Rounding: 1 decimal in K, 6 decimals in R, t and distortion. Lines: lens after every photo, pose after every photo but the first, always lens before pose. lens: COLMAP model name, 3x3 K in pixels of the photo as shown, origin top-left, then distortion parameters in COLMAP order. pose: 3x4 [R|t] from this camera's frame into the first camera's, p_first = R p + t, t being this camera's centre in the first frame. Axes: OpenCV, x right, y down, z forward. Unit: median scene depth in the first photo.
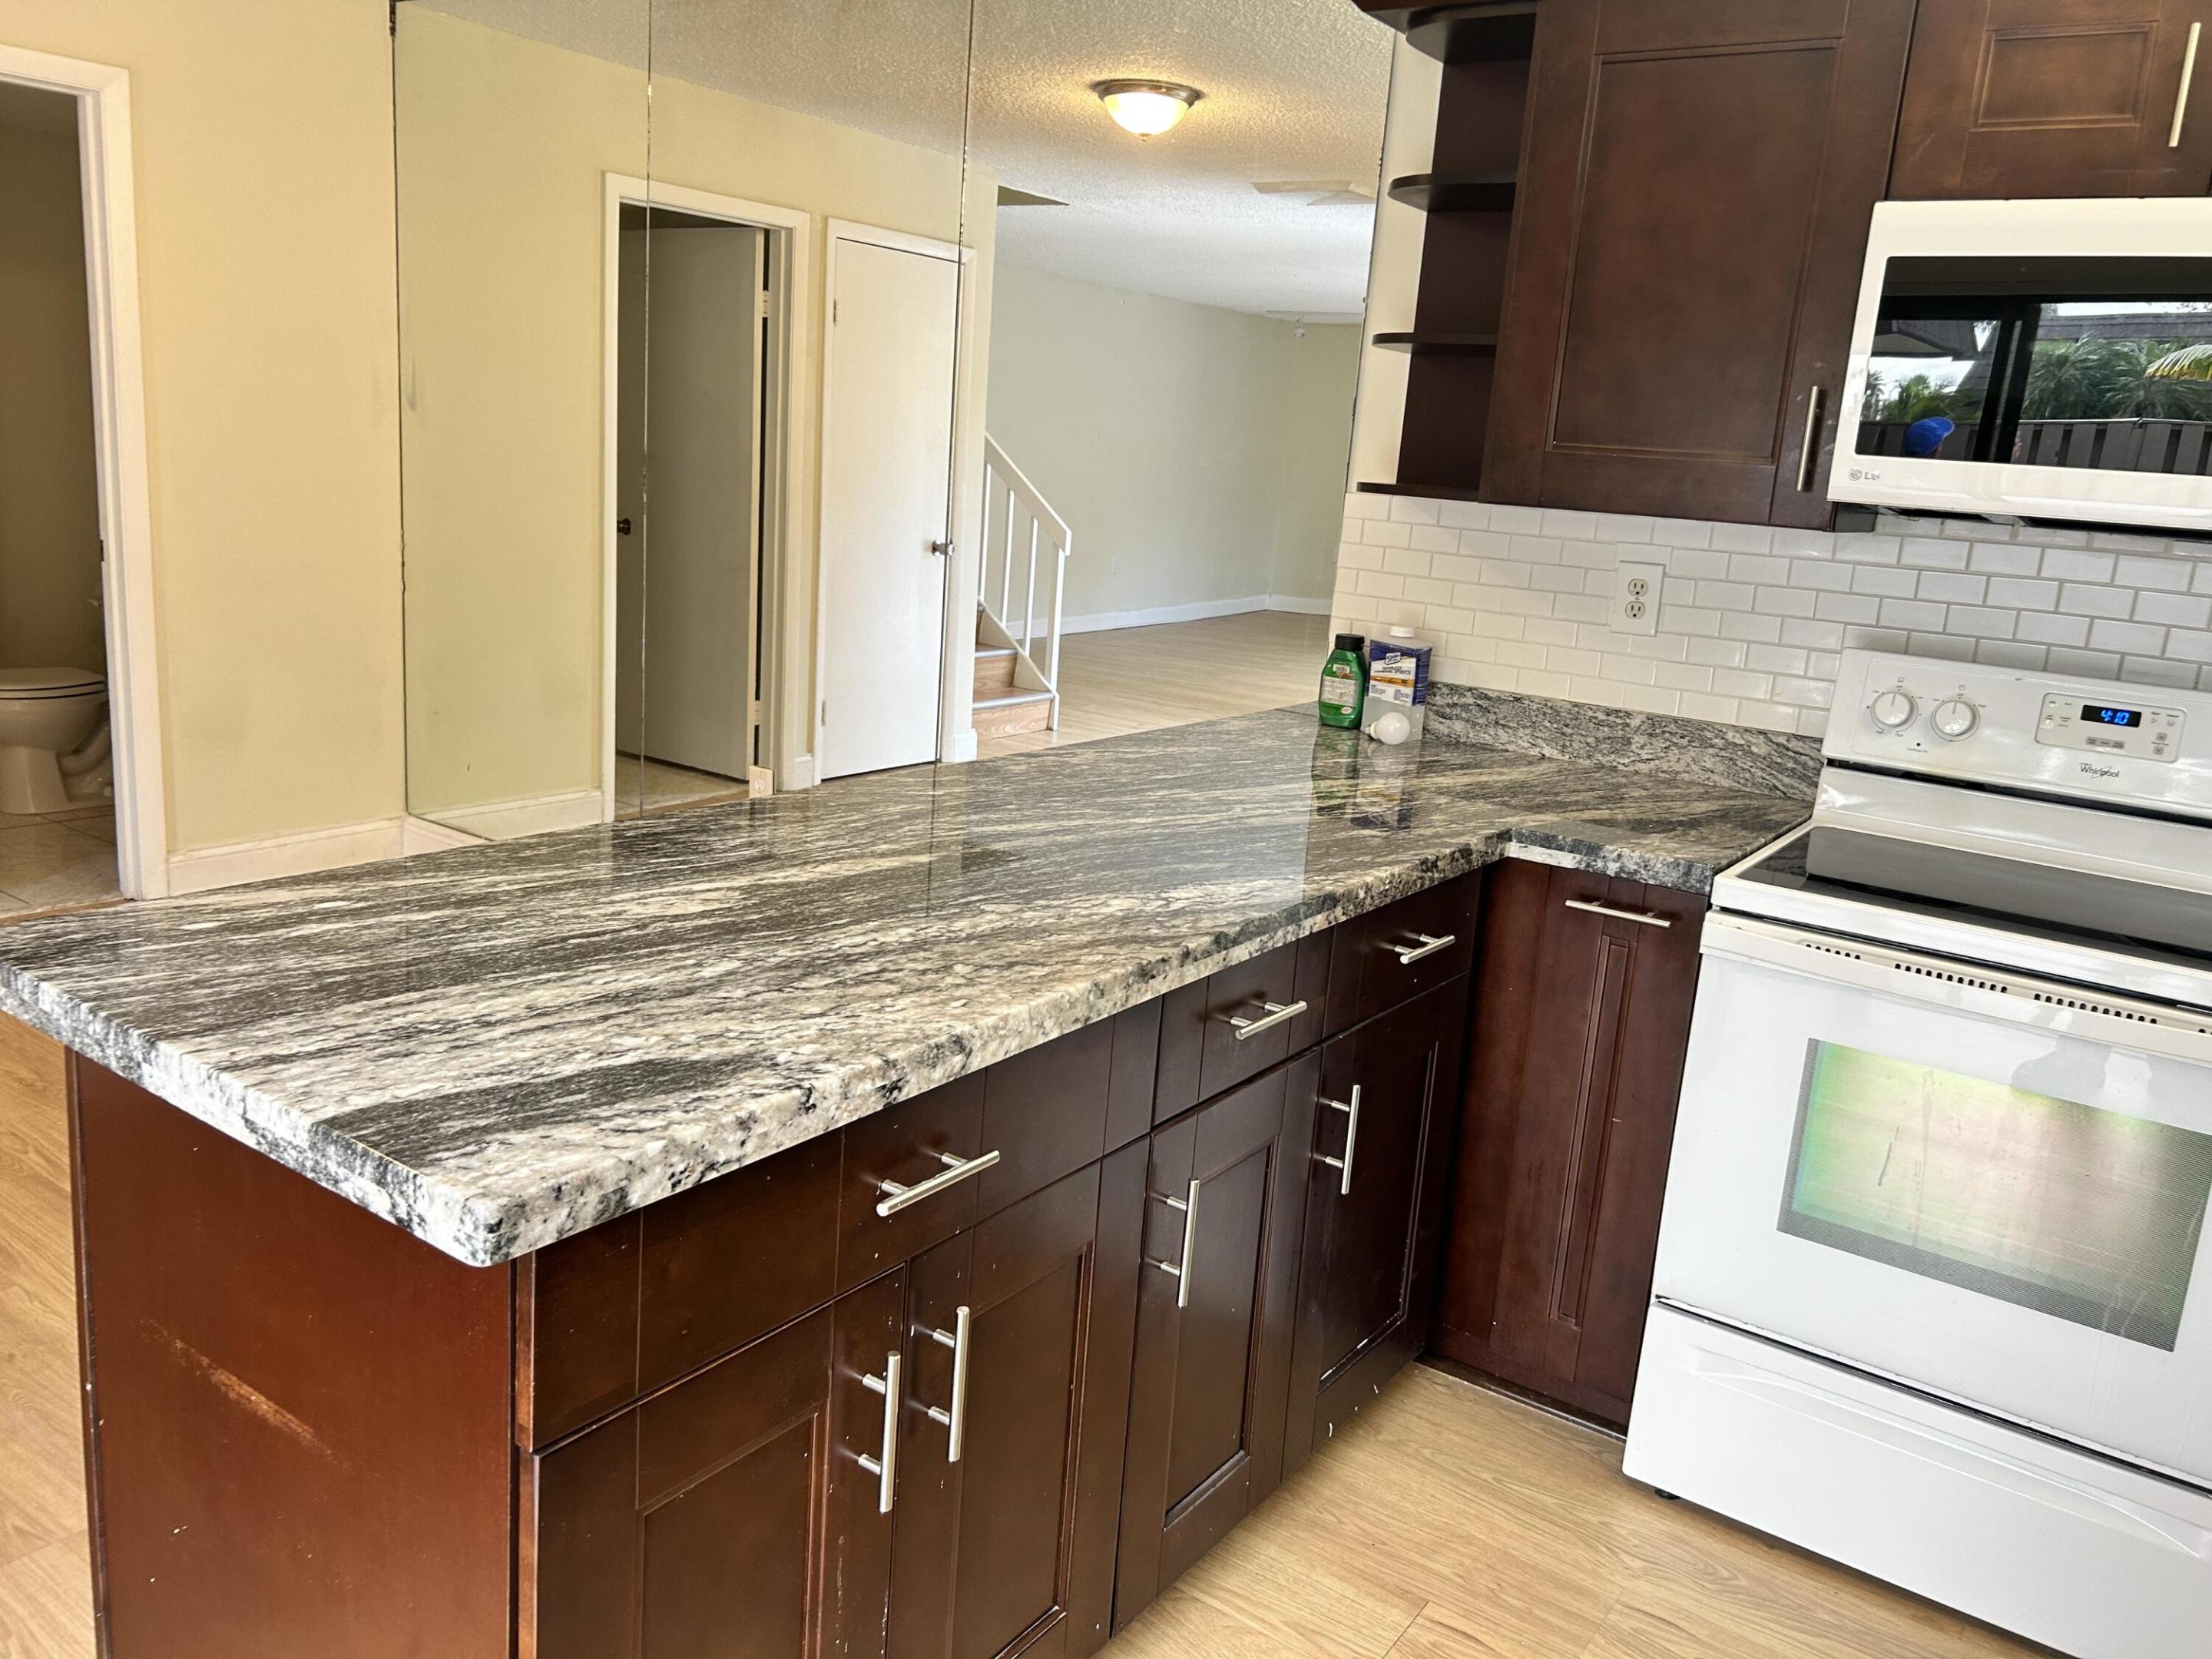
lens RADIAL K [[1664.8, 0, 1119.0], [0, 1664.8, 804.8], [0, 0, 1]] dist [0.047494, -0.060936]
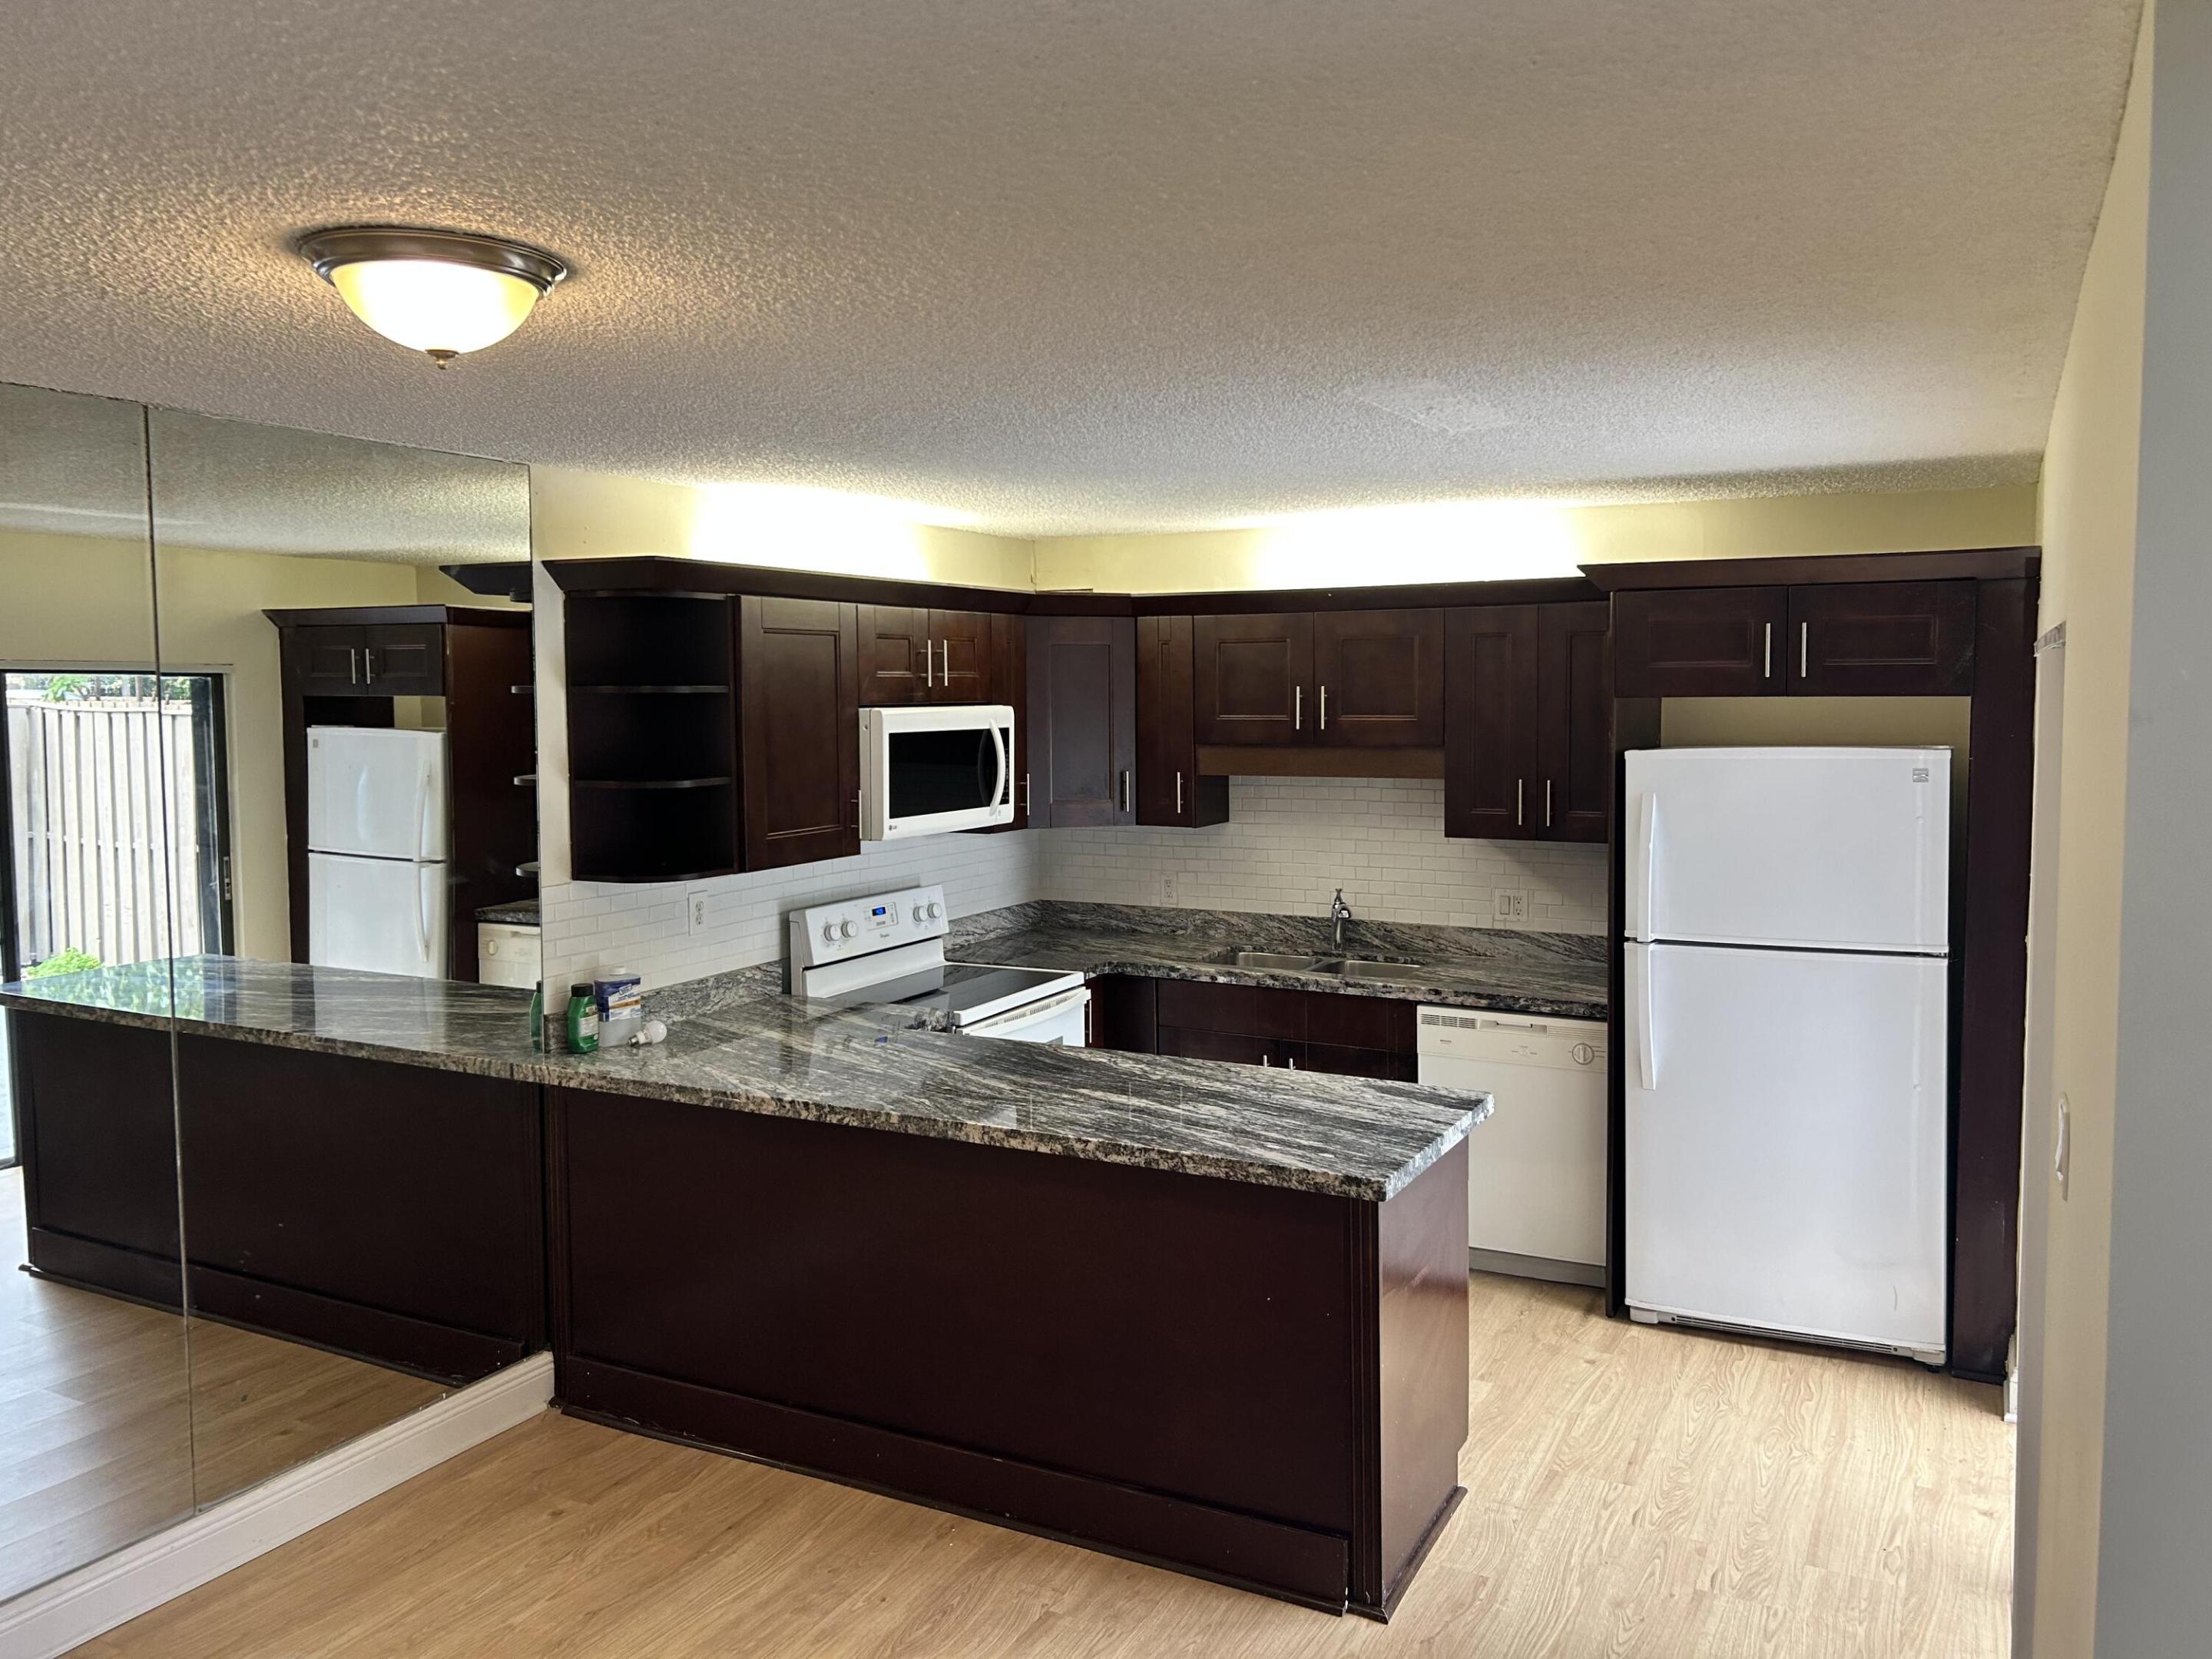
lens RADIAL K [[1664.8, 0, 1125.0], [0, 1664.8, 799.7], [0, 0, 1]] dist [0.047494, -0.060936]
pose [[-0.135000, -0.142127, 0.980599, -1.670673], [0.206252, 0.963950, 0.168108, -0.516678], [-0.969141, 0.224945, -0.100820, 0.881728]]
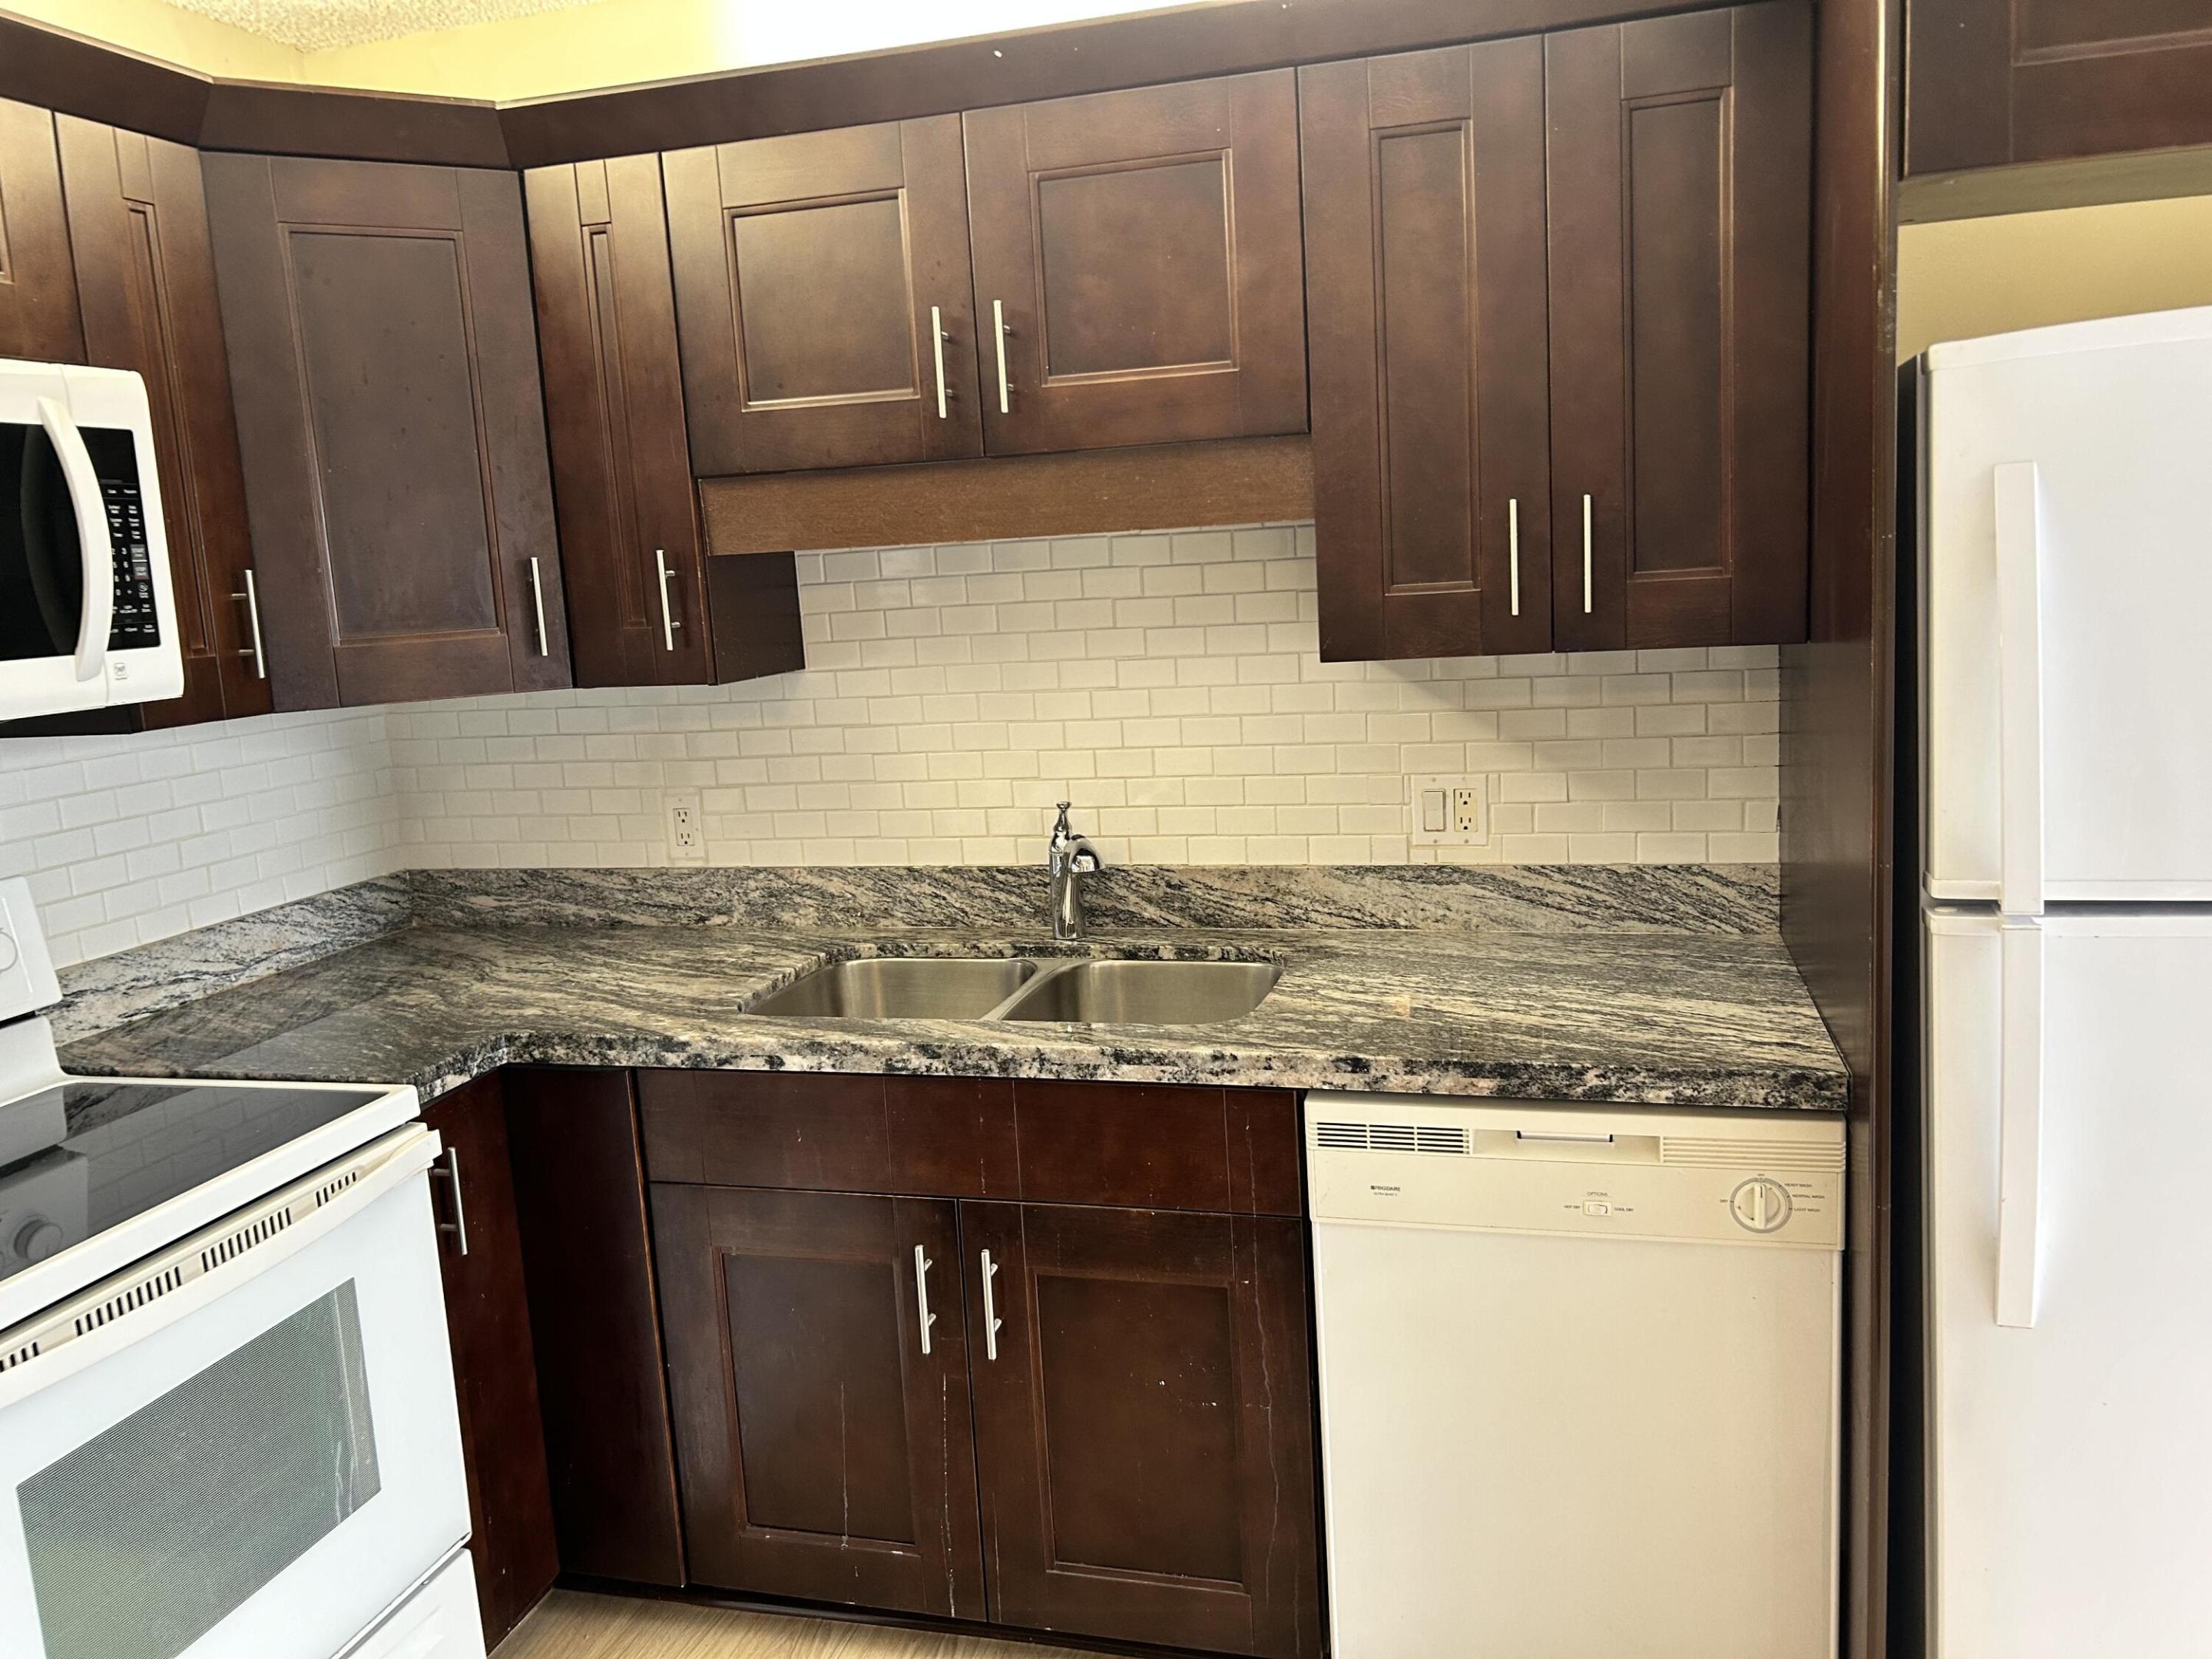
lens RADIAL K [[1664.8, 0, 1114.3], [0, 1664.8, 802.6], [0, 0, 1]] dist [0.047494, -0.060936]
pose [[-0.339208, -0.194434, 0.920399, -0.314738], [0.229695, 0.931674, 0.281468, -0.204808], [-0.912238, 0.306888, -0.271371, 0.617472]]
